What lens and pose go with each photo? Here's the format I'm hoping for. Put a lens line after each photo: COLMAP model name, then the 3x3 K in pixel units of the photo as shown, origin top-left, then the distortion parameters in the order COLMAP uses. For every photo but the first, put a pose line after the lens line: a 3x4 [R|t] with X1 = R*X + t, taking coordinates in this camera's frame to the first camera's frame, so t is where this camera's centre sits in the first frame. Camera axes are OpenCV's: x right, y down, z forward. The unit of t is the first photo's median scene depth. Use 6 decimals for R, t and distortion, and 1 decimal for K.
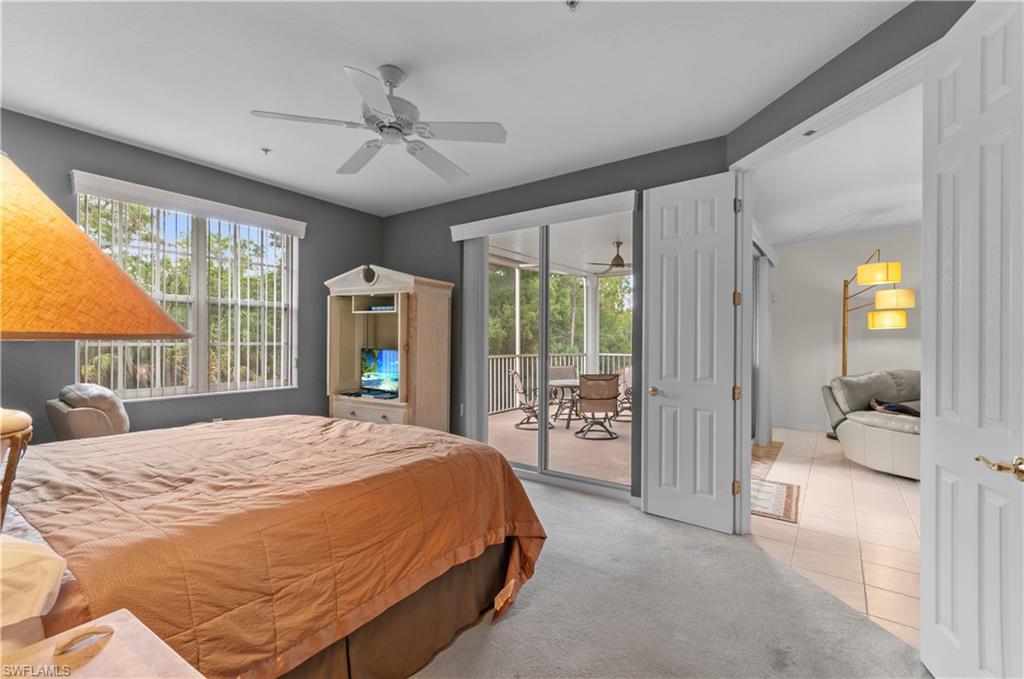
lens RADIAL K [[451.3, 0, 519.8], [0, 451.3, 338.6], [0, 0, 1]] dist [0.003783, 0.000724]
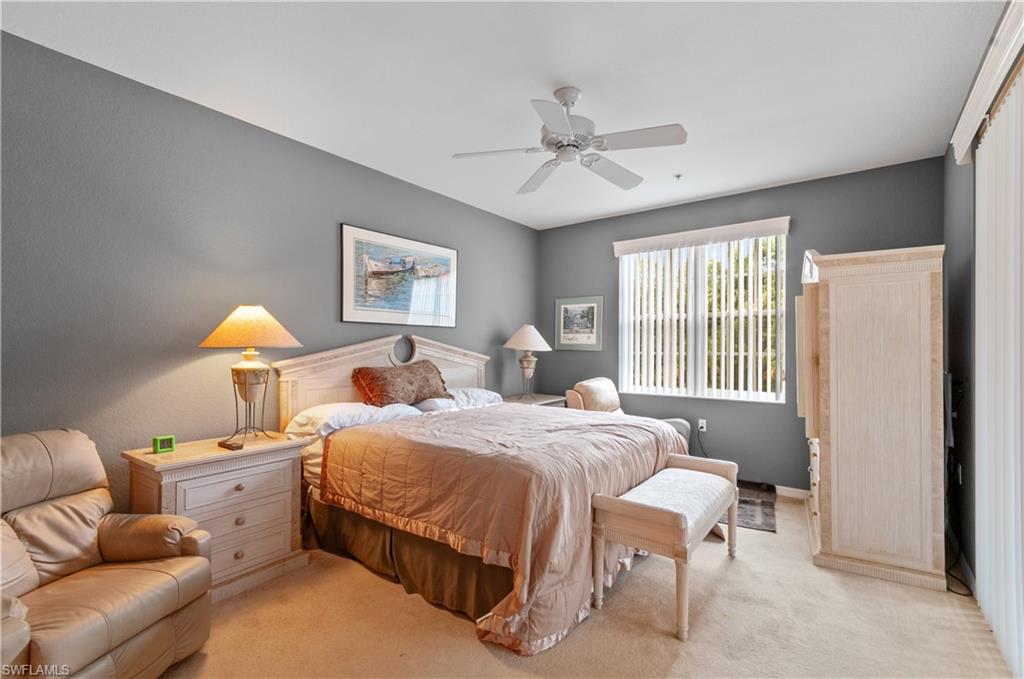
lens RADIAL K [[451.3, 0, 514.4], [0, 451.3, 344.6], [0, 0, 1]] dist [0.003783, 0.000724]
pose [[-0.042726, -0.016005, -0.998959, 0.464737], [0.002389, 0.999867, -0.016121, 0.005973], [0.999084, -0.003075, -0.042682, 0.562176]]
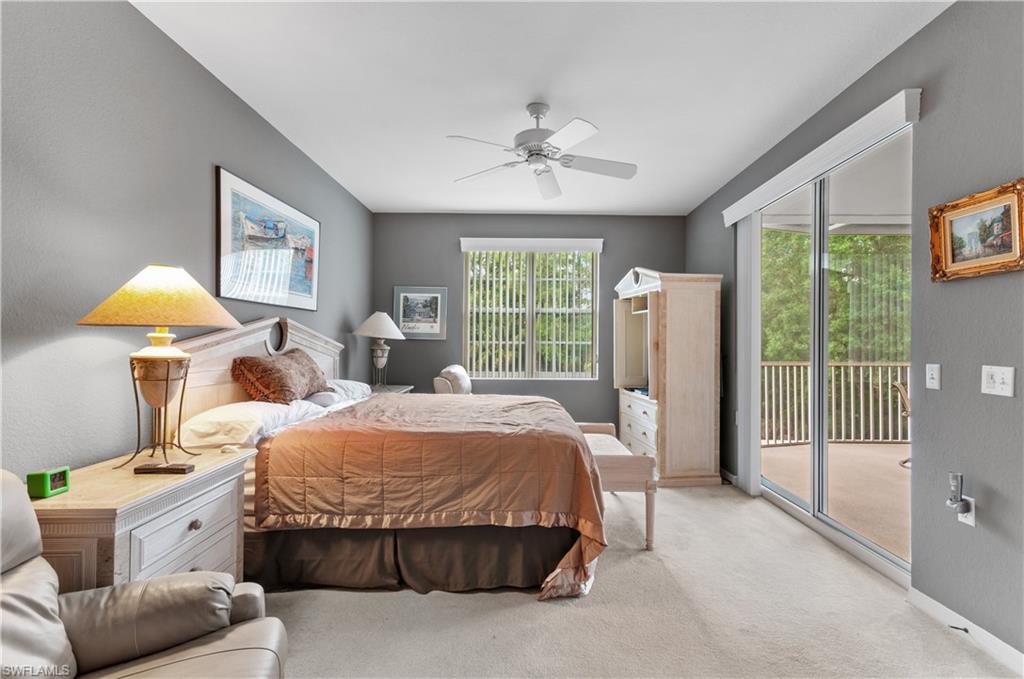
lens RADIAL K [[451.3, 0, 518.5], [0, 451.3, 338.0], [0, 0, 1]] dist [0.003783, 0.000724]
pose [[0.567064, -0.011543, -0.823593, 0.399107], [0.001399, 0.999914, -0.013051, 0.016359], [0.823673, 0.006248, 0.567031, 0.180323]]
